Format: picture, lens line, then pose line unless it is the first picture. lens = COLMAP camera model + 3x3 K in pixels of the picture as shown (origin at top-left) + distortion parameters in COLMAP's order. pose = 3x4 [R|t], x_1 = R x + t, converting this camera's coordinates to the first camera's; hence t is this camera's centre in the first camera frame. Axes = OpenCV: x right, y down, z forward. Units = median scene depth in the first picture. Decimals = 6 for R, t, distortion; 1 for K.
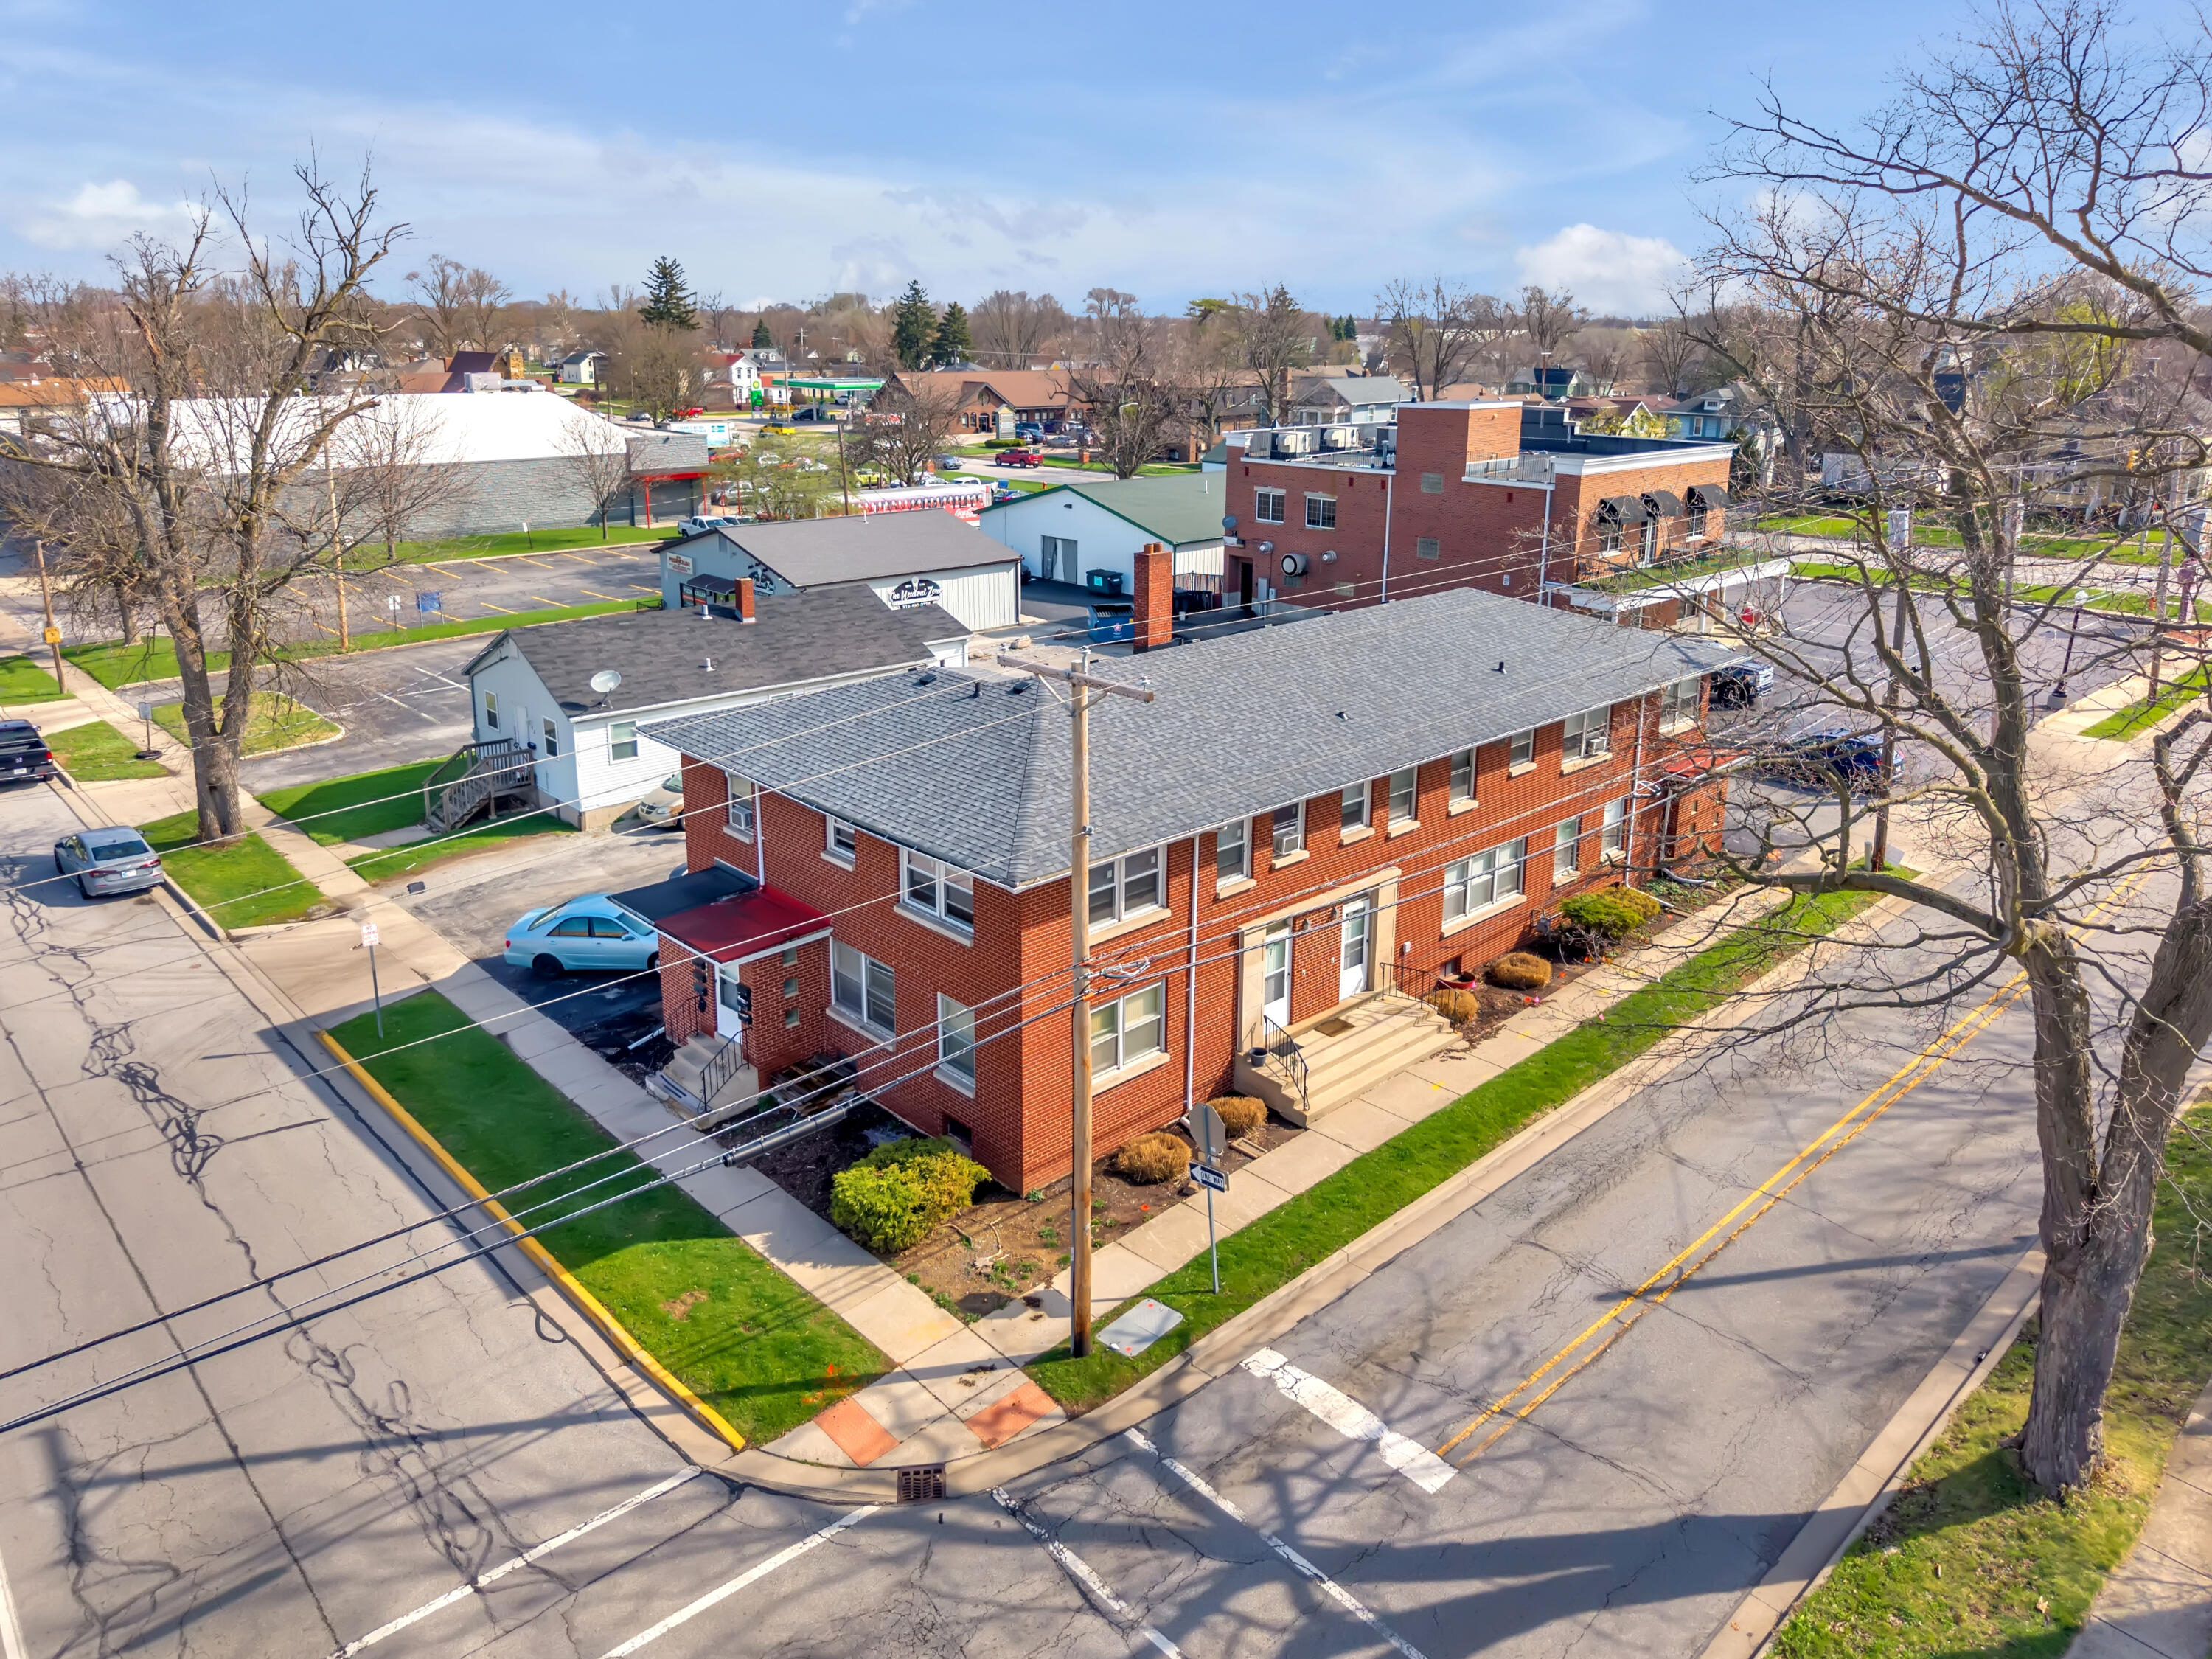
lens RADIAL K [[1529.6, 0, 1104.9], [0, 1529.6, 698.3], [0, 0, 1]] dist [0.007950, -0.003031]
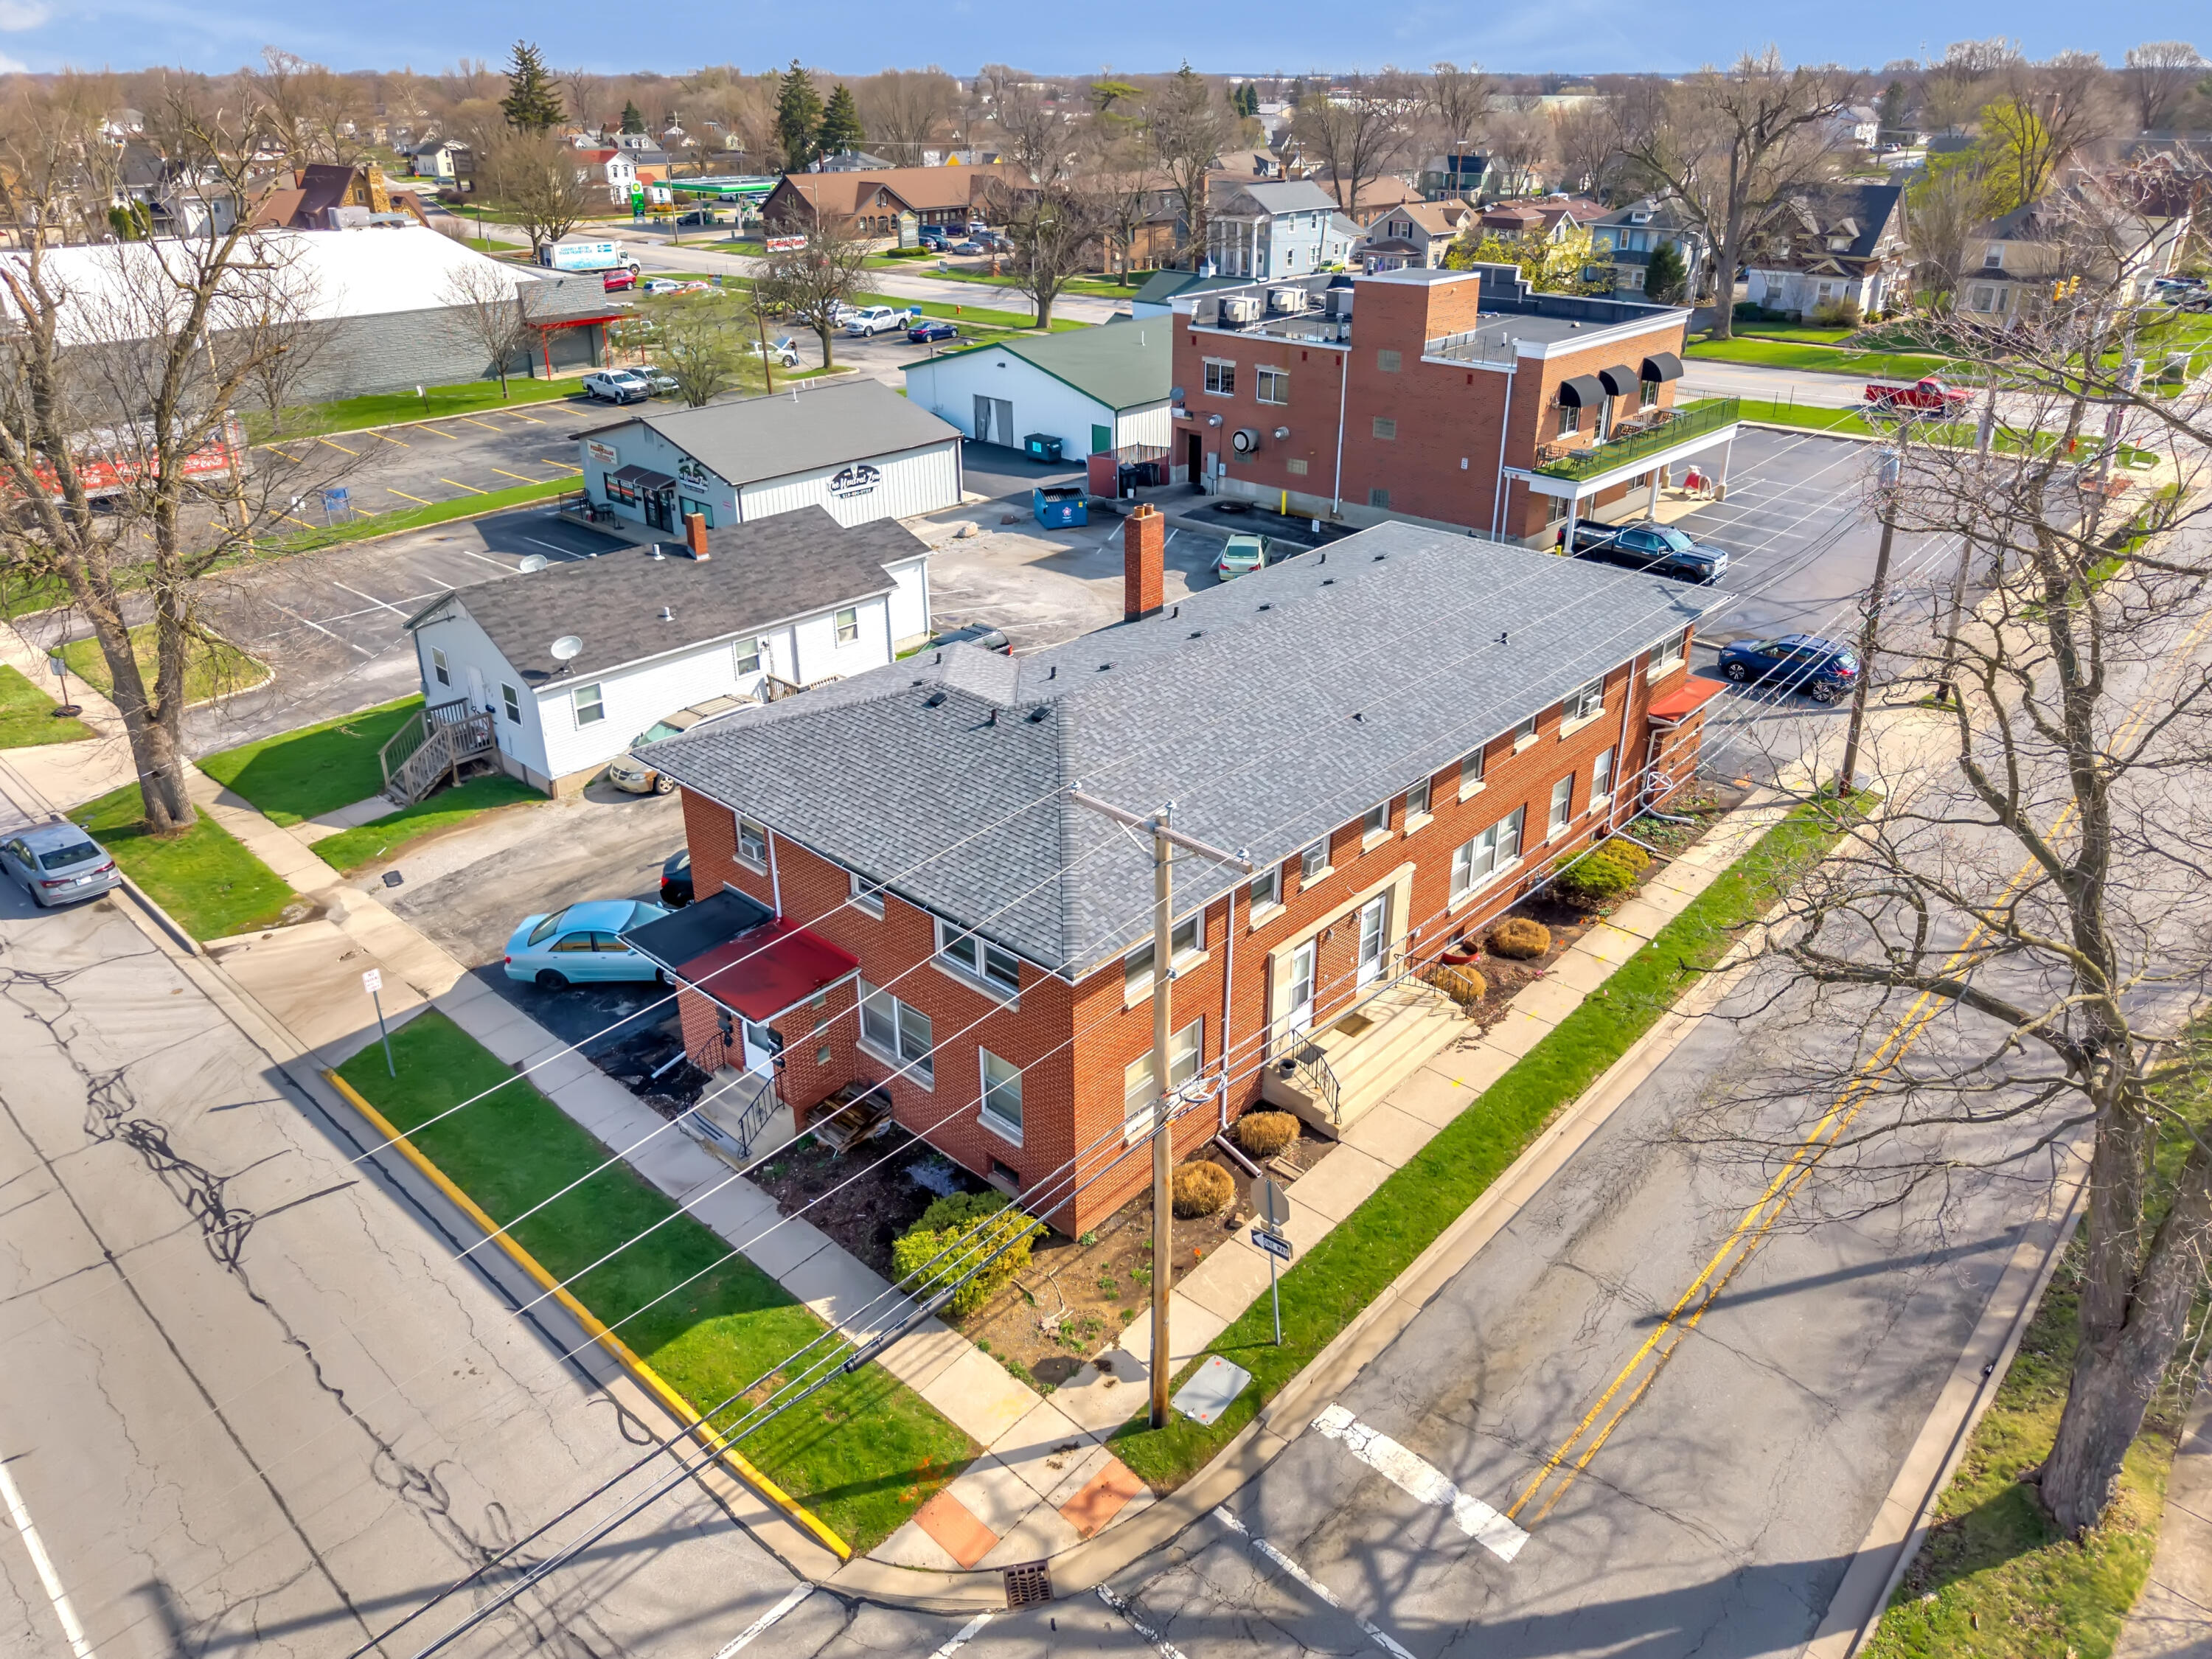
lens RADIAL K [[1513.8, 0, 1115.3], [0, 1513.8, 748.2], [0, 0, 1]] dist [0.005639, -0.000804]
pose [[0.997129, -0.038820, 0.065009, -0.073570], [0.027079, 0.984617, 0.172617, -0.157964], [-0.070710, -0.170361, 0.982841, 0.052832]]
